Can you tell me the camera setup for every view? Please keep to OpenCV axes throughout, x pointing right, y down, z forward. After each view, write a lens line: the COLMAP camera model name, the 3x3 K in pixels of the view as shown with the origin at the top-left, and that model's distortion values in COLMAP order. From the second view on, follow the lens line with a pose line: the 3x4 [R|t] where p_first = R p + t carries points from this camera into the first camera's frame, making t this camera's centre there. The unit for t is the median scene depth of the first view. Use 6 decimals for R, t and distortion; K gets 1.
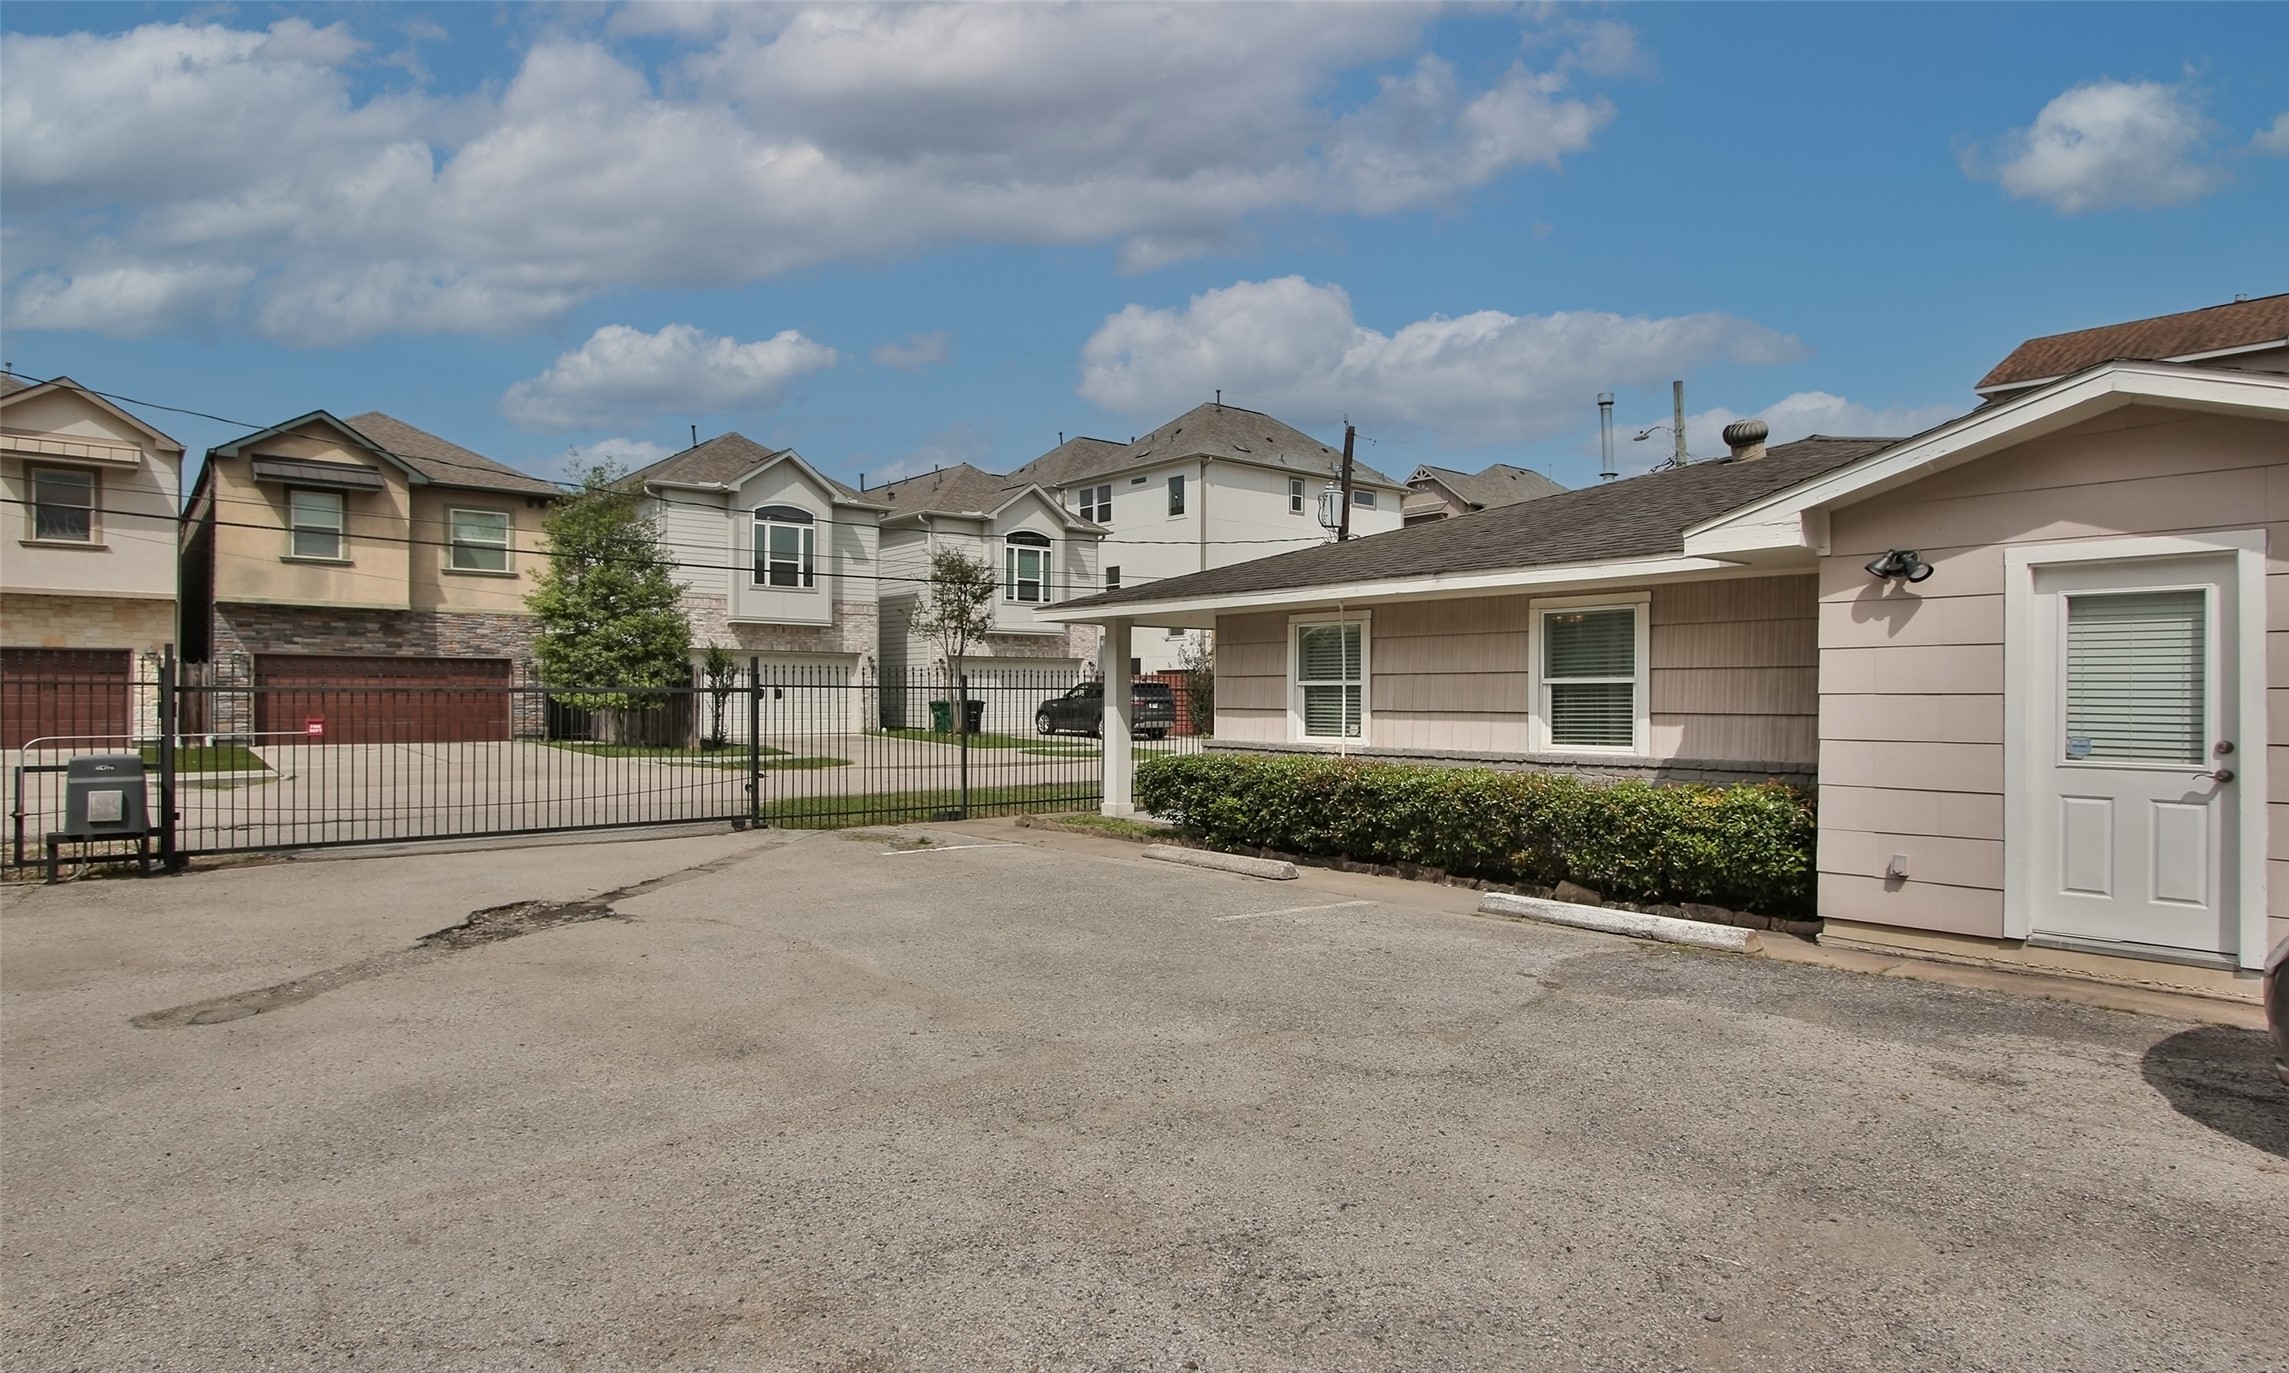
lens RADIAL K [[1240.7, 0, 1152.4], [0, 1240.7, 685.6], [0, 0, 1]] dist [-0.018530, 0.002019]
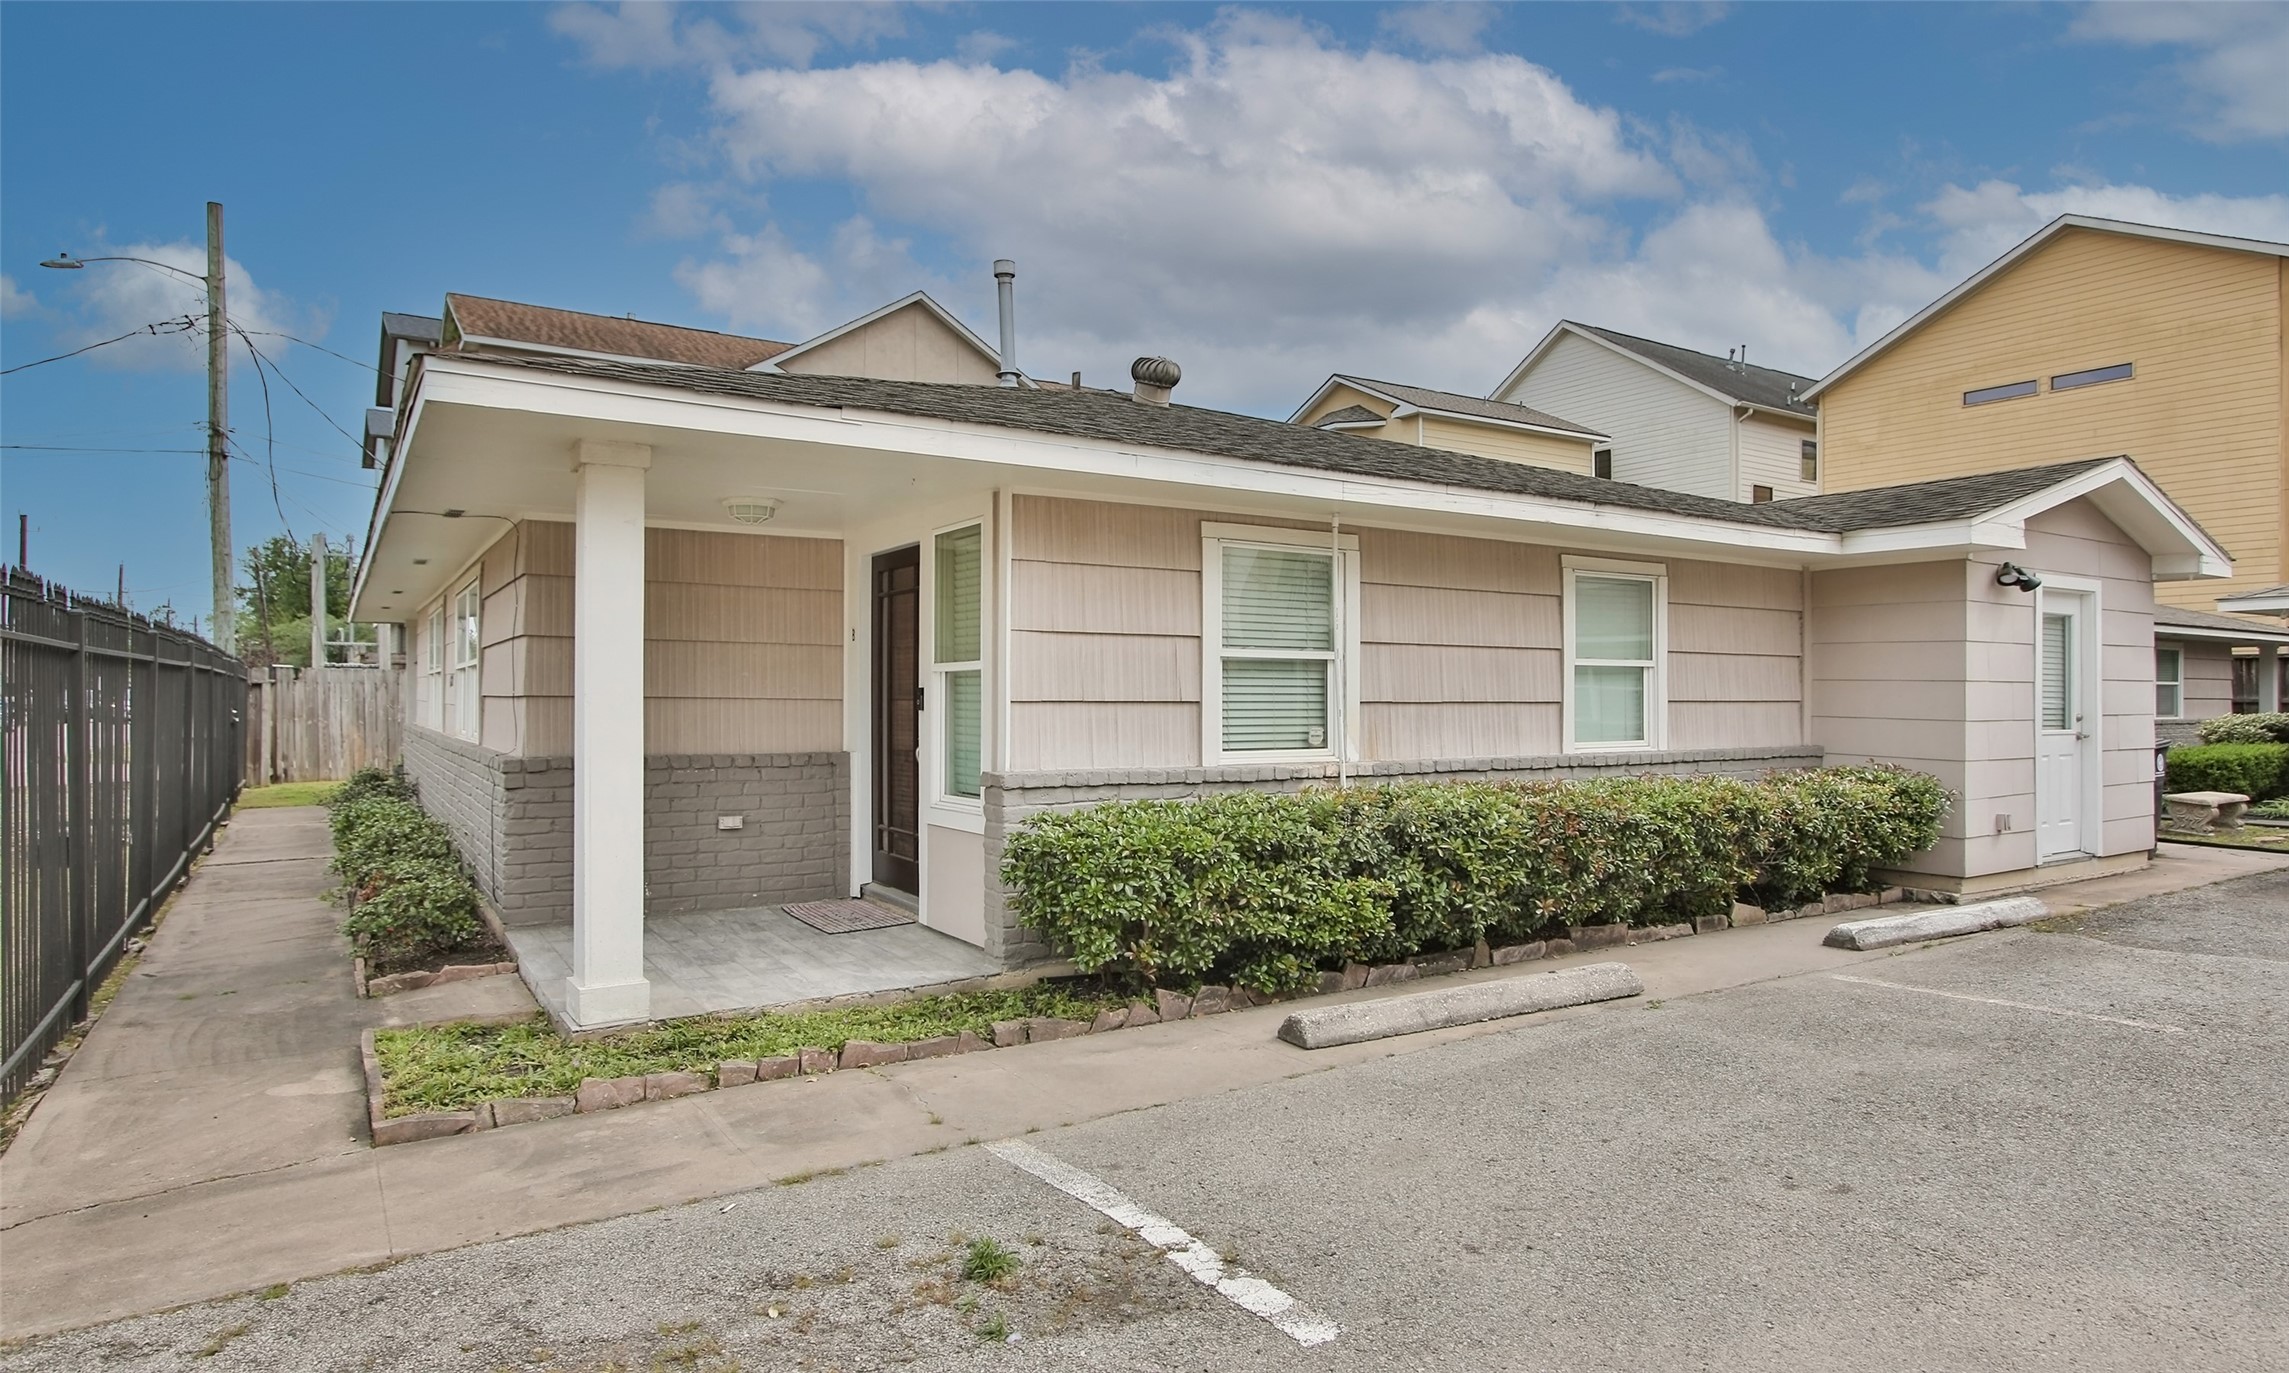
lens RADIAL K [[1313.6, 0, 1149.2], [0, 1313.6, 690.9], [0, 0, 1]] dist [-0.031561, 0.022441]
pose [[0.122887, 0.001960, 0.992419, -0.470967], [-0.011400, 0.999935, -0.000564, 0.015968], [-0.992355, -0.011244, 0.122901, 1.022477]]
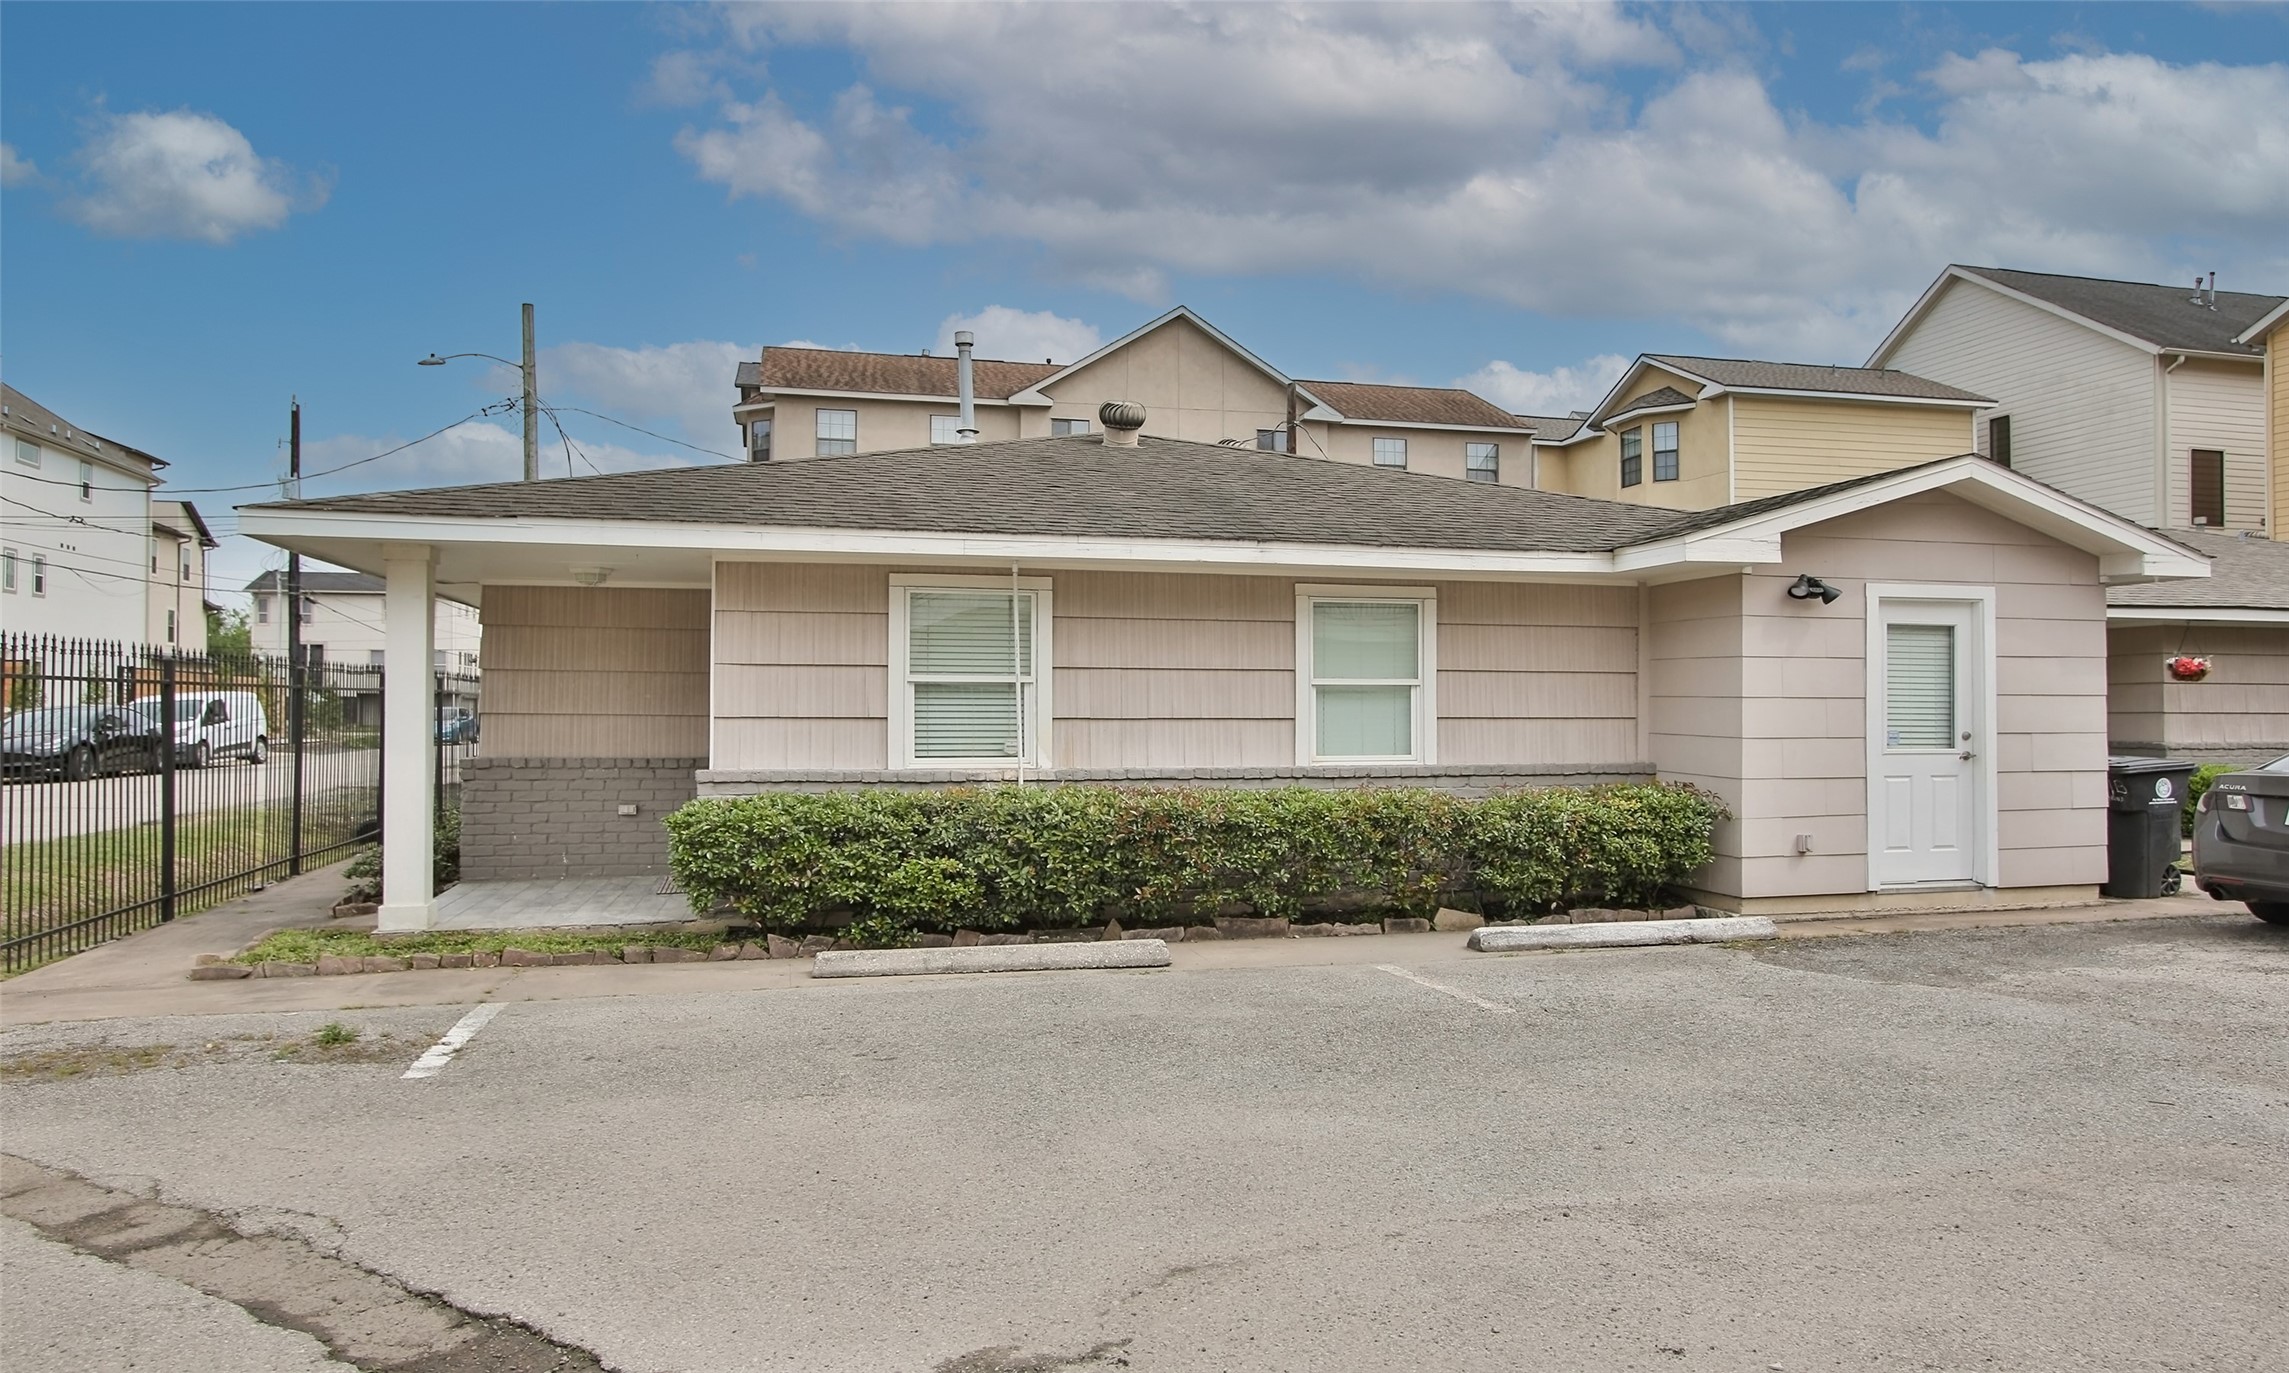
lens RADIAL K [[1449.9, 0, 1148.1], [0, 1449.9, 687.7], [0, 0, 1]] dist [-0.028318, 0.022702]
pose [[0.434705, 0.013074, 0.900478, -0.552240], [-0.009098, 0.999907, -0.010125, 0.010221], [-0.900527, -0.003791, 0.434784, 0.587386]]
